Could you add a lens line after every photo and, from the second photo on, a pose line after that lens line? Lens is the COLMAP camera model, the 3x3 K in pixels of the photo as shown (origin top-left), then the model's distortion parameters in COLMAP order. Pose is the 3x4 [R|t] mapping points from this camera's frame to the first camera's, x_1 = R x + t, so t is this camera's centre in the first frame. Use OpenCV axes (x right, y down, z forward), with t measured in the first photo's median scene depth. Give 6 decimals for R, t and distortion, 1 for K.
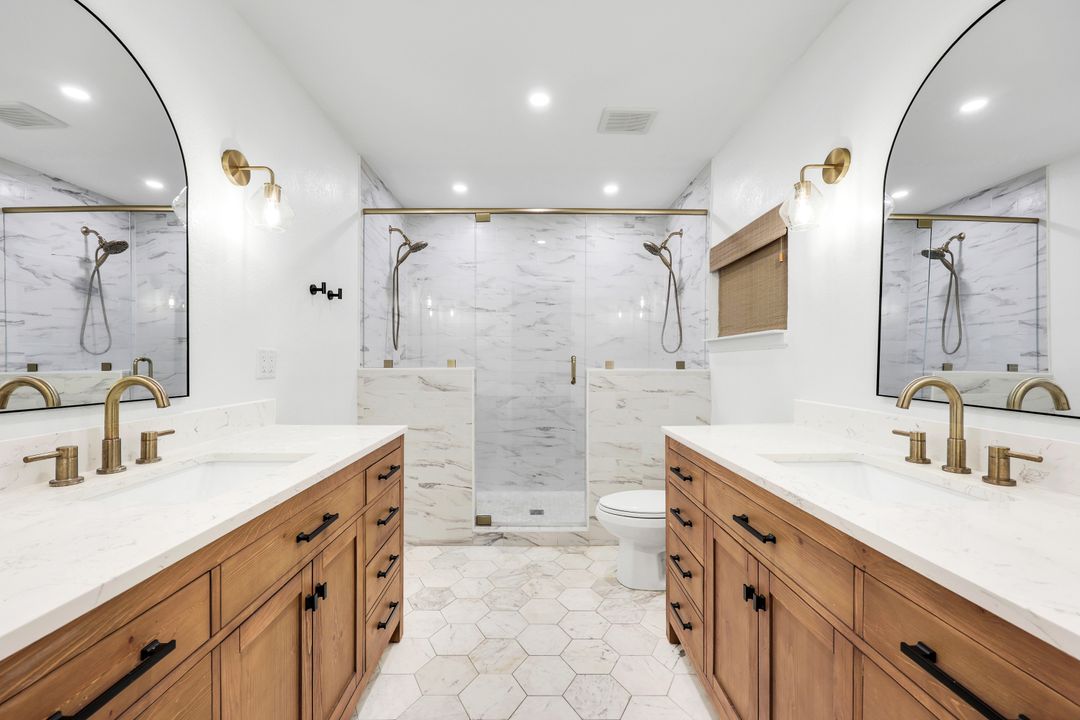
lens RADIAL K [[443.4, 0, 539.9], [0, 443.4, 364.8], [0, 0, 1]] dist [-0.001648, 0.000022]
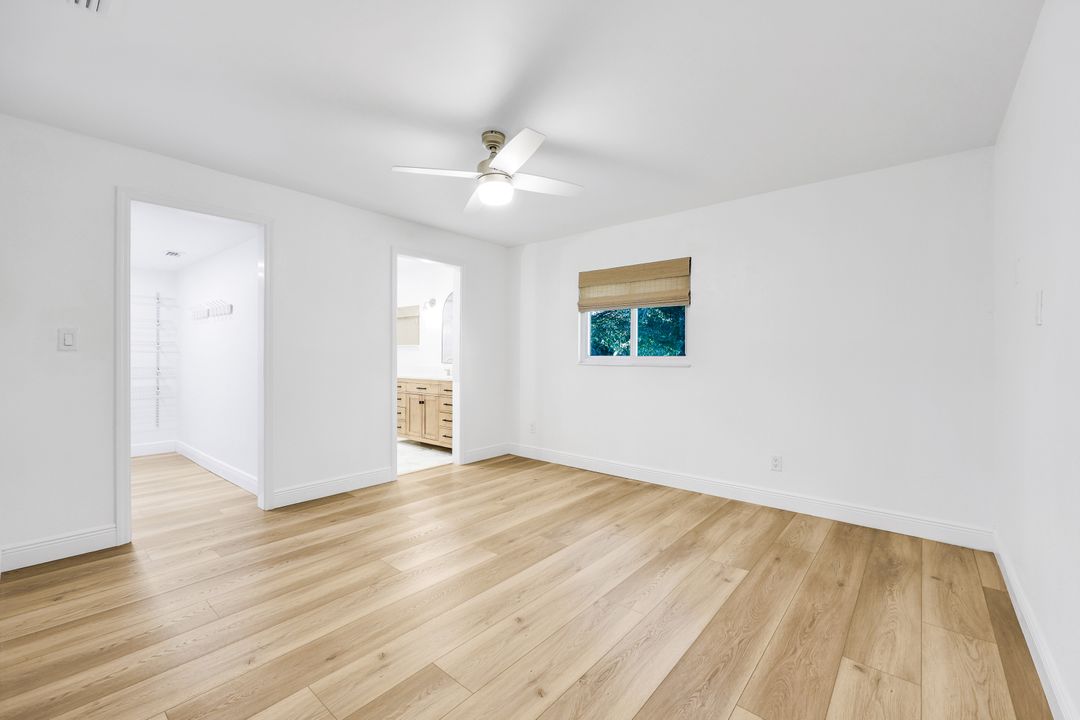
lens RADIAL K [[443.4, 0, 539.1], [0, 443.4, 356.9], [0, 0, 1]] dist [-0.001648, 0.000022]
pose [[0.646649, -0.004824, 0.762772, -1.682037], [0.000432, 0.999982, 0.005957, -0.004787], [-0.762787, -0.003523, 0.646640, -2.211209]]
